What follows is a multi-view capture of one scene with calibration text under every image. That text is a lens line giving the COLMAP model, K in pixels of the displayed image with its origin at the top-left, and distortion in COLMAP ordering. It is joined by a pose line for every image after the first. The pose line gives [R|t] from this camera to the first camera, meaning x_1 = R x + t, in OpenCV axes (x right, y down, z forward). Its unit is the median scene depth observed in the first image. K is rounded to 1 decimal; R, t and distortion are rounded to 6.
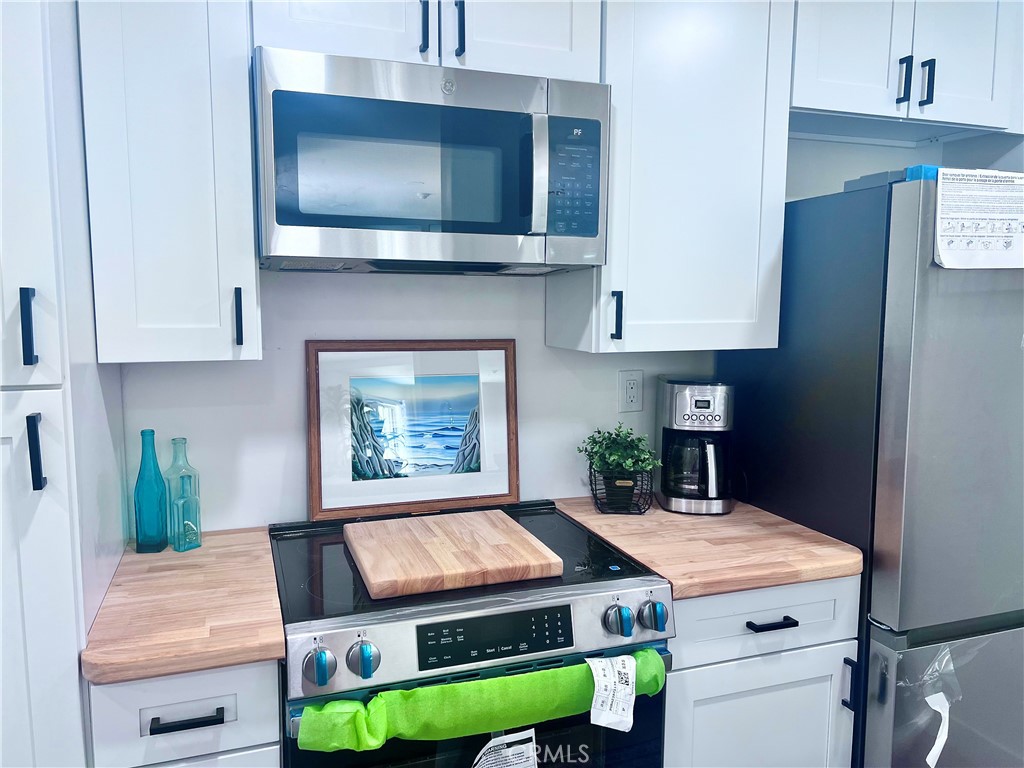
lens RADIAL K [[765.8, 0, 512.0], [0, 765.8, 384.0], [0, 0, 1]] dist [0.071119, -0.091384]
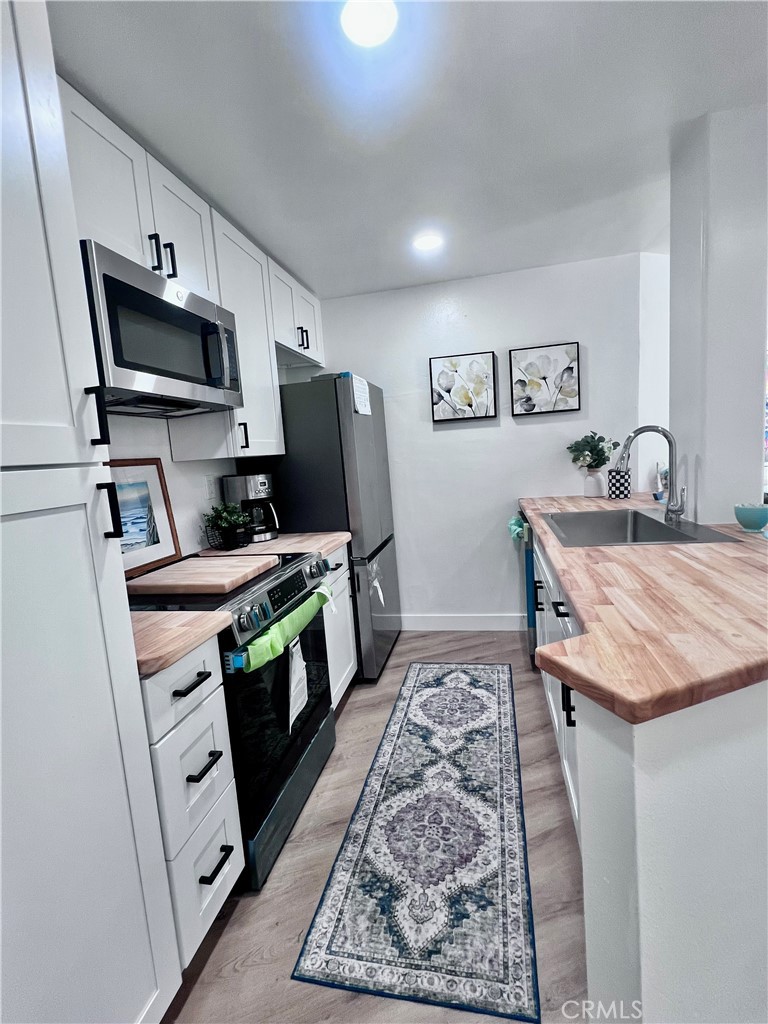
lens RADIAL K [[466.9, 0, 384.0], [0, 466.9, 512.0], [0, 0, 1]] dist [-0.008113, 0.000162]
pose [[0.526354, -0.150231, 0.836888, -0.670769], [0.170837, 0.982881, 0.068992, 0.074434], [-0.832926, 0.106657, 0.543008, 0.109122]]
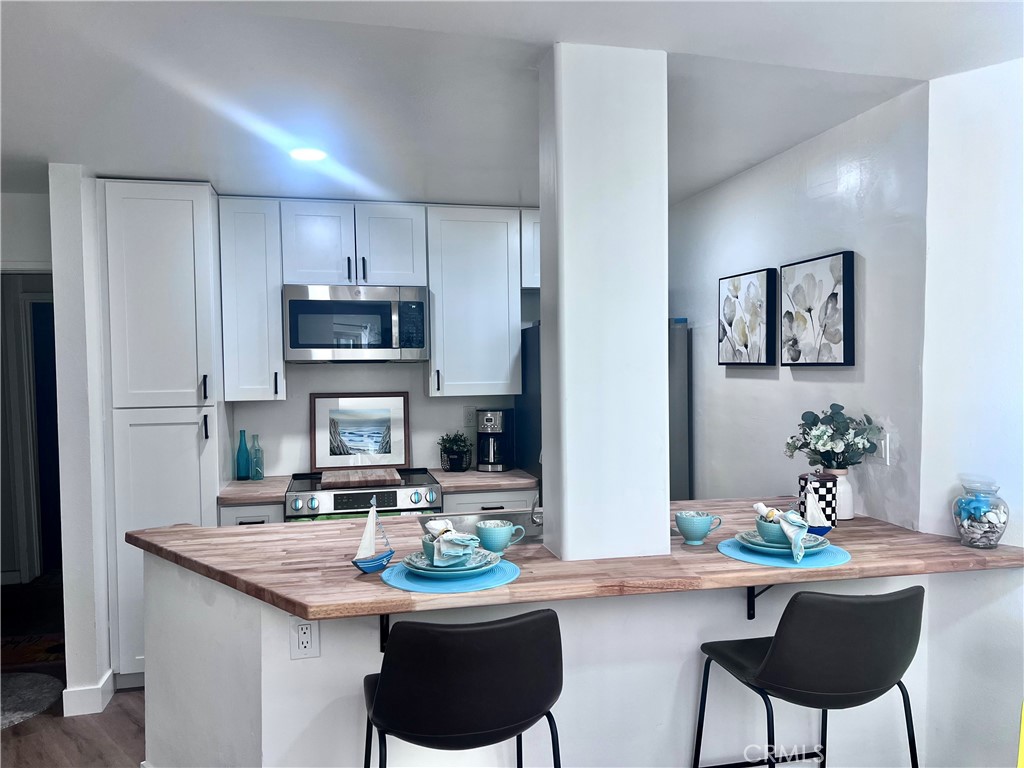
lens RADIAL K [[765.2, 0, 512.0], [0, 765.2, 384.0], [0, 0, 1]] dist [0.102453, -0.000619]
pose [[0.992809, -0.015920, -0.118649, 0.635487], [0.005623, 0.996225, -0.086621, 0.124753], [0.119581, 0.085331, 0.989151, -1.268952]]
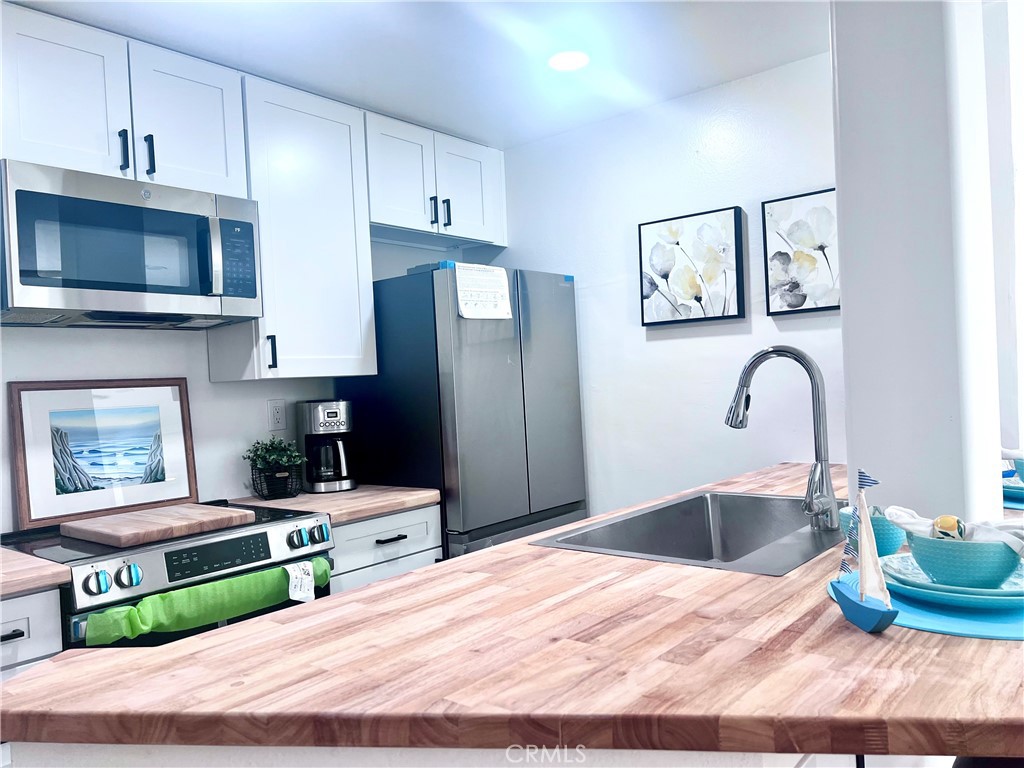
lens RADIAL K [[765.8, 0, 512.0], [0, 765.8, 384.0], [0, 0, 1]] dist [0.071119, -0.091384]
pose [[0.861088, -0.048873, 0.506102, -0.216085], [0.109595, 0.989813, -0.090882, 0.154412], [-0.496504, 0.133723, 0.857672, -0.478419]]
